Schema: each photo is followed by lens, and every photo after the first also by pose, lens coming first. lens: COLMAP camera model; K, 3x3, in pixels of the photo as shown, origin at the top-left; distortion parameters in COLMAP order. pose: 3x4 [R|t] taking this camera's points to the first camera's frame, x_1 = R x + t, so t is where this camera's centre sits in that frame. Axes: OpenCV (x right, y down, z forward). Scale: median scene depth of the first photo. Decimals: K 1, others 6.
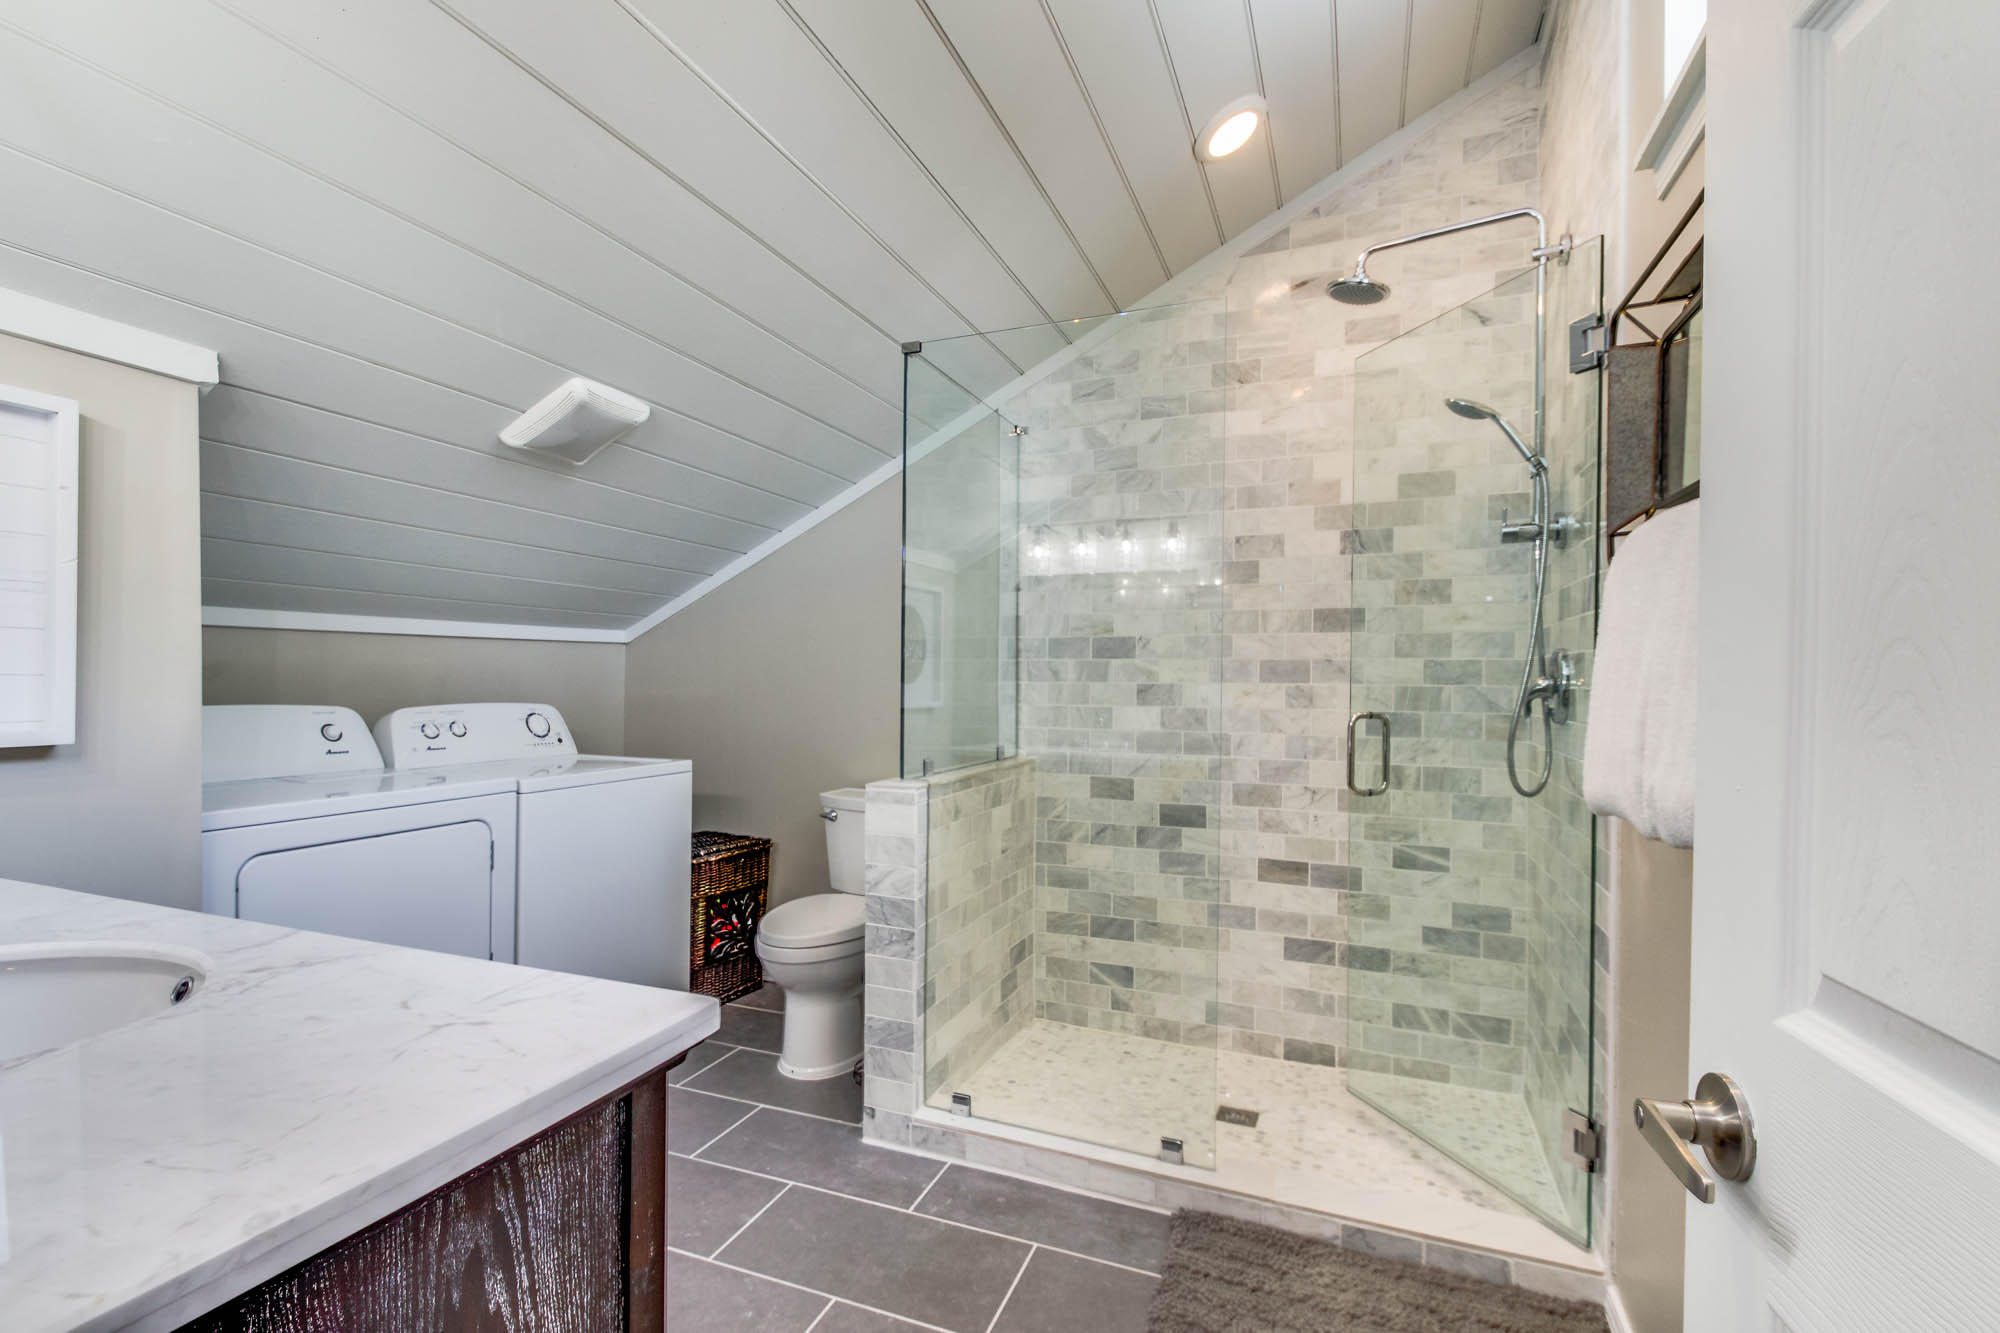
lens RADIAL K [[913.8, 0, 978.9], [0, 913.8, 690.6], [0, 0, 1]] dist [0.027307, -0.015473]
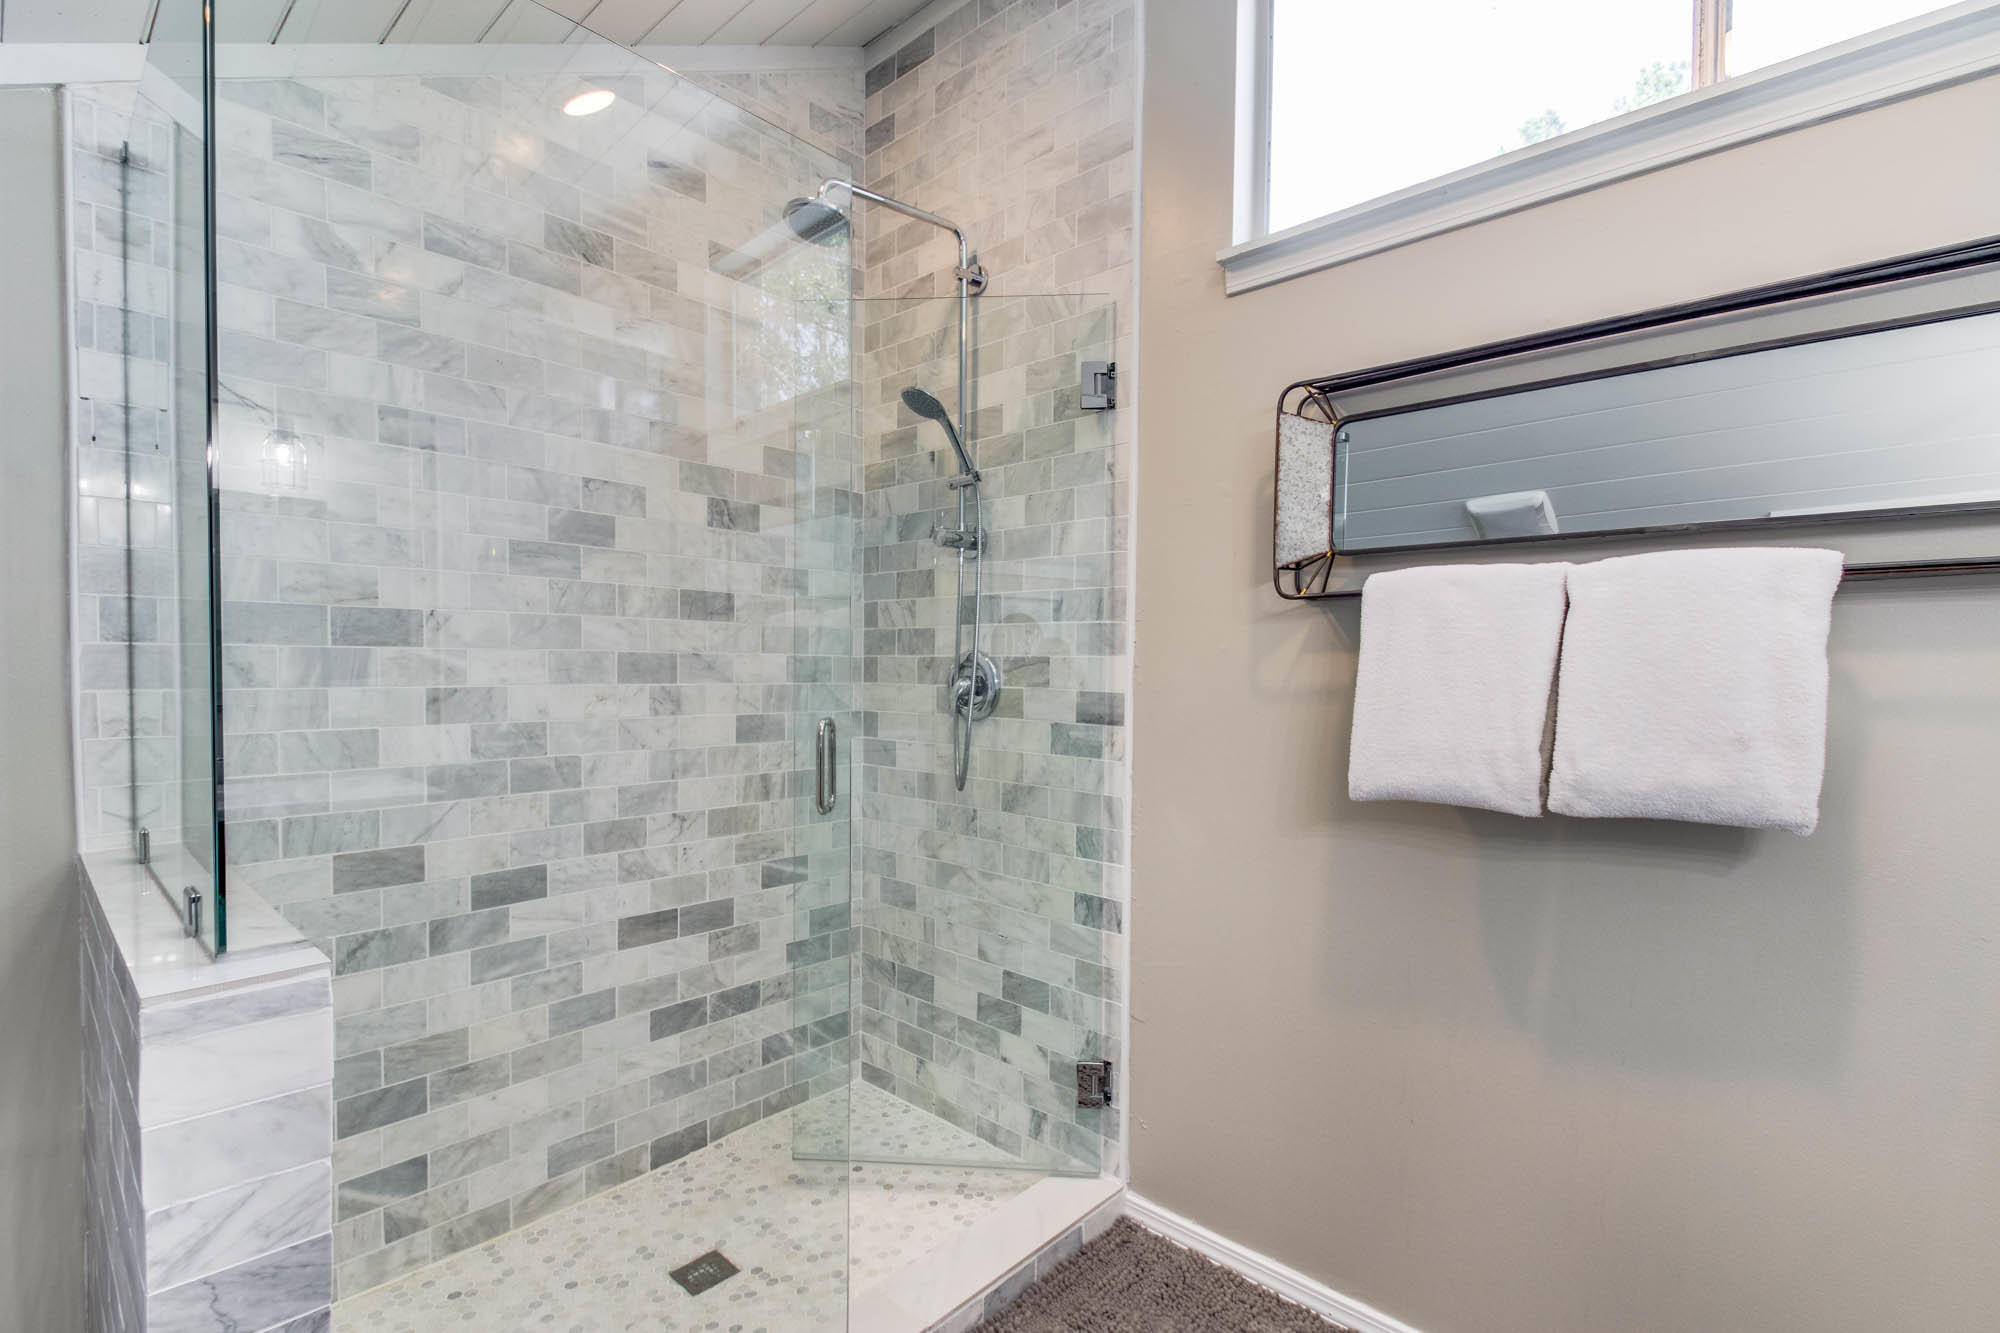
lens RADIAL K [[913.8, 0, 978.9], [0, 913.8, 690.6], [0, 0, 1]] dist [0.027307, -0.015473]
pose [[0.346242, -0.027967, 0.937728, -0.288548], [0.008081, 0.999607, 0.026828, -0.020289], [-0.938111, -0.001711, 0.346332, 0.473406]]
